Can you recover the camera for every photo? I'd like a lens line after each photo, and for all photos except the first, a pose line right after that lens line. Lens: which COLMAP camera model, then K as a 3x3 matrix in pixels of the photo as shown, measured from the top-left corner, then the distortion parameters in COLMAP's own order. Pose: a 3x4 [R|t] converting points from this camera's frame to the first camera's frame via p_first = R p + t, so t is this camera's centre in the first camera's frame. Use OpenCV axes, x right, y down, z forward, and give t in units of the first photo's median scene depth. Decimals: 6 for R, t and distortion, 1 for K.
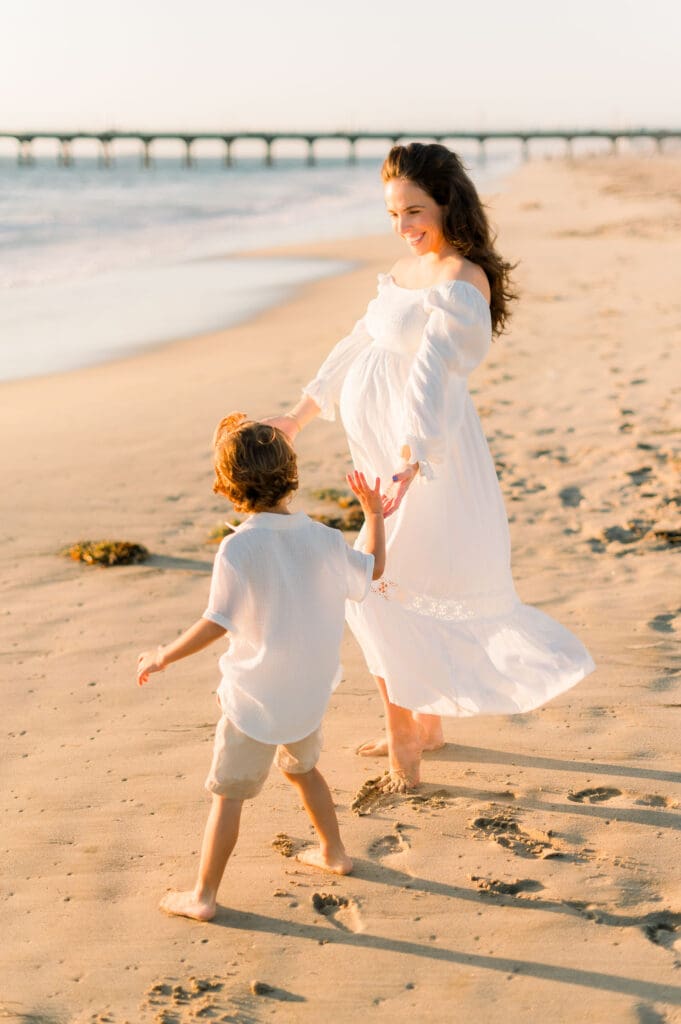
lens RADIAL K [[1541.4, 0, 370.0], [0, 1541.4, 511.0], [0, 0, 1]] dist [0.137720, 0.000000]
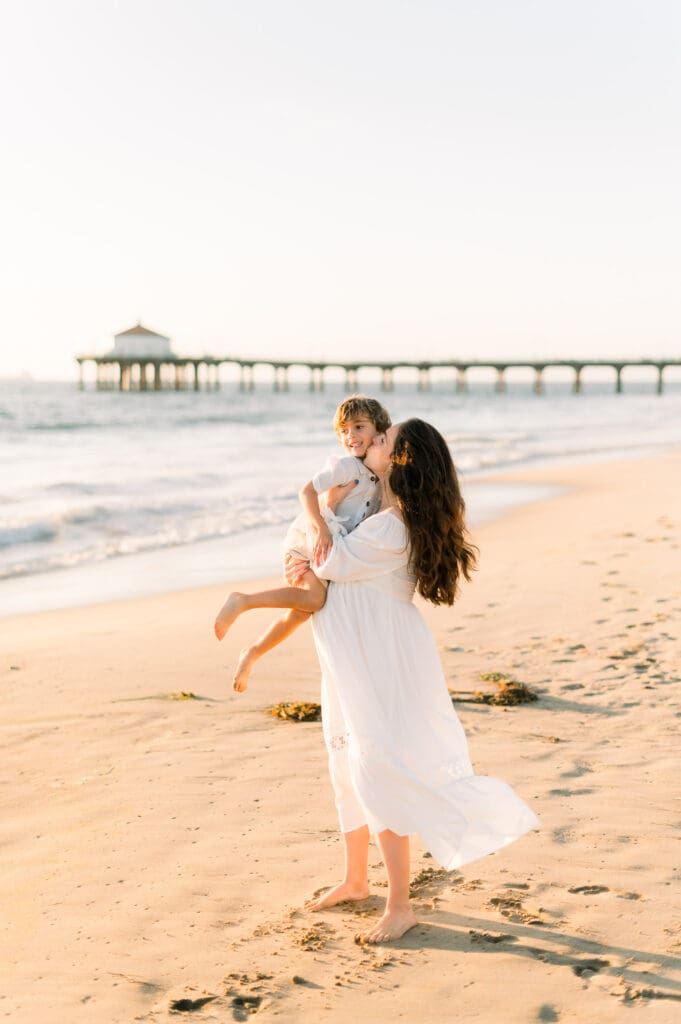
lens RADIAL K [[1541.4, 0, 347.1], [0, 1541.4, 514.8], [0, 0, 1]] dist [0.137720, 0.000000]
pose [[0.975664, 0.022442, -0.218120, 0.203561], [-0.052130, 0.989968, -0.131324, 0.047141], [0.212985, 0.139499, 0.967046, -0.328142]]
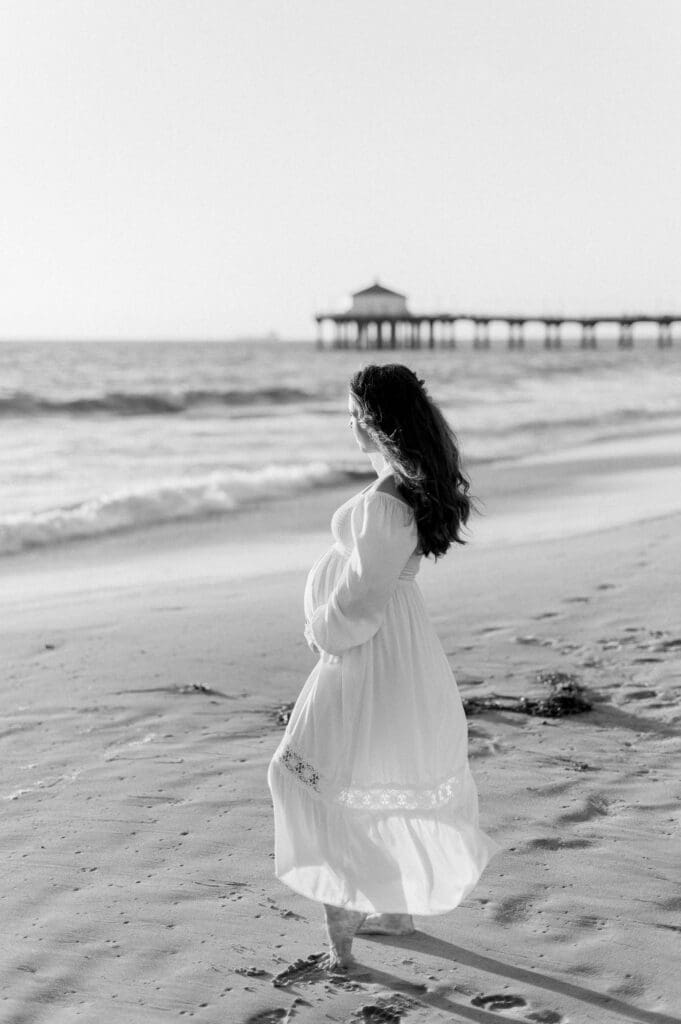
lens RADIAL K [[1541.4, 0, 344.2], [0, 1541.4, 504.0], [0, 0, 1]] dist [0.137720, 0.000000]
pose [[0.927009, 0.038185, -0.373091, 0.369004], [-0.081438, 0.991562, -0.100864, -0.018091], [0.366091, 0.123885, 0.922296, 0.017090]]
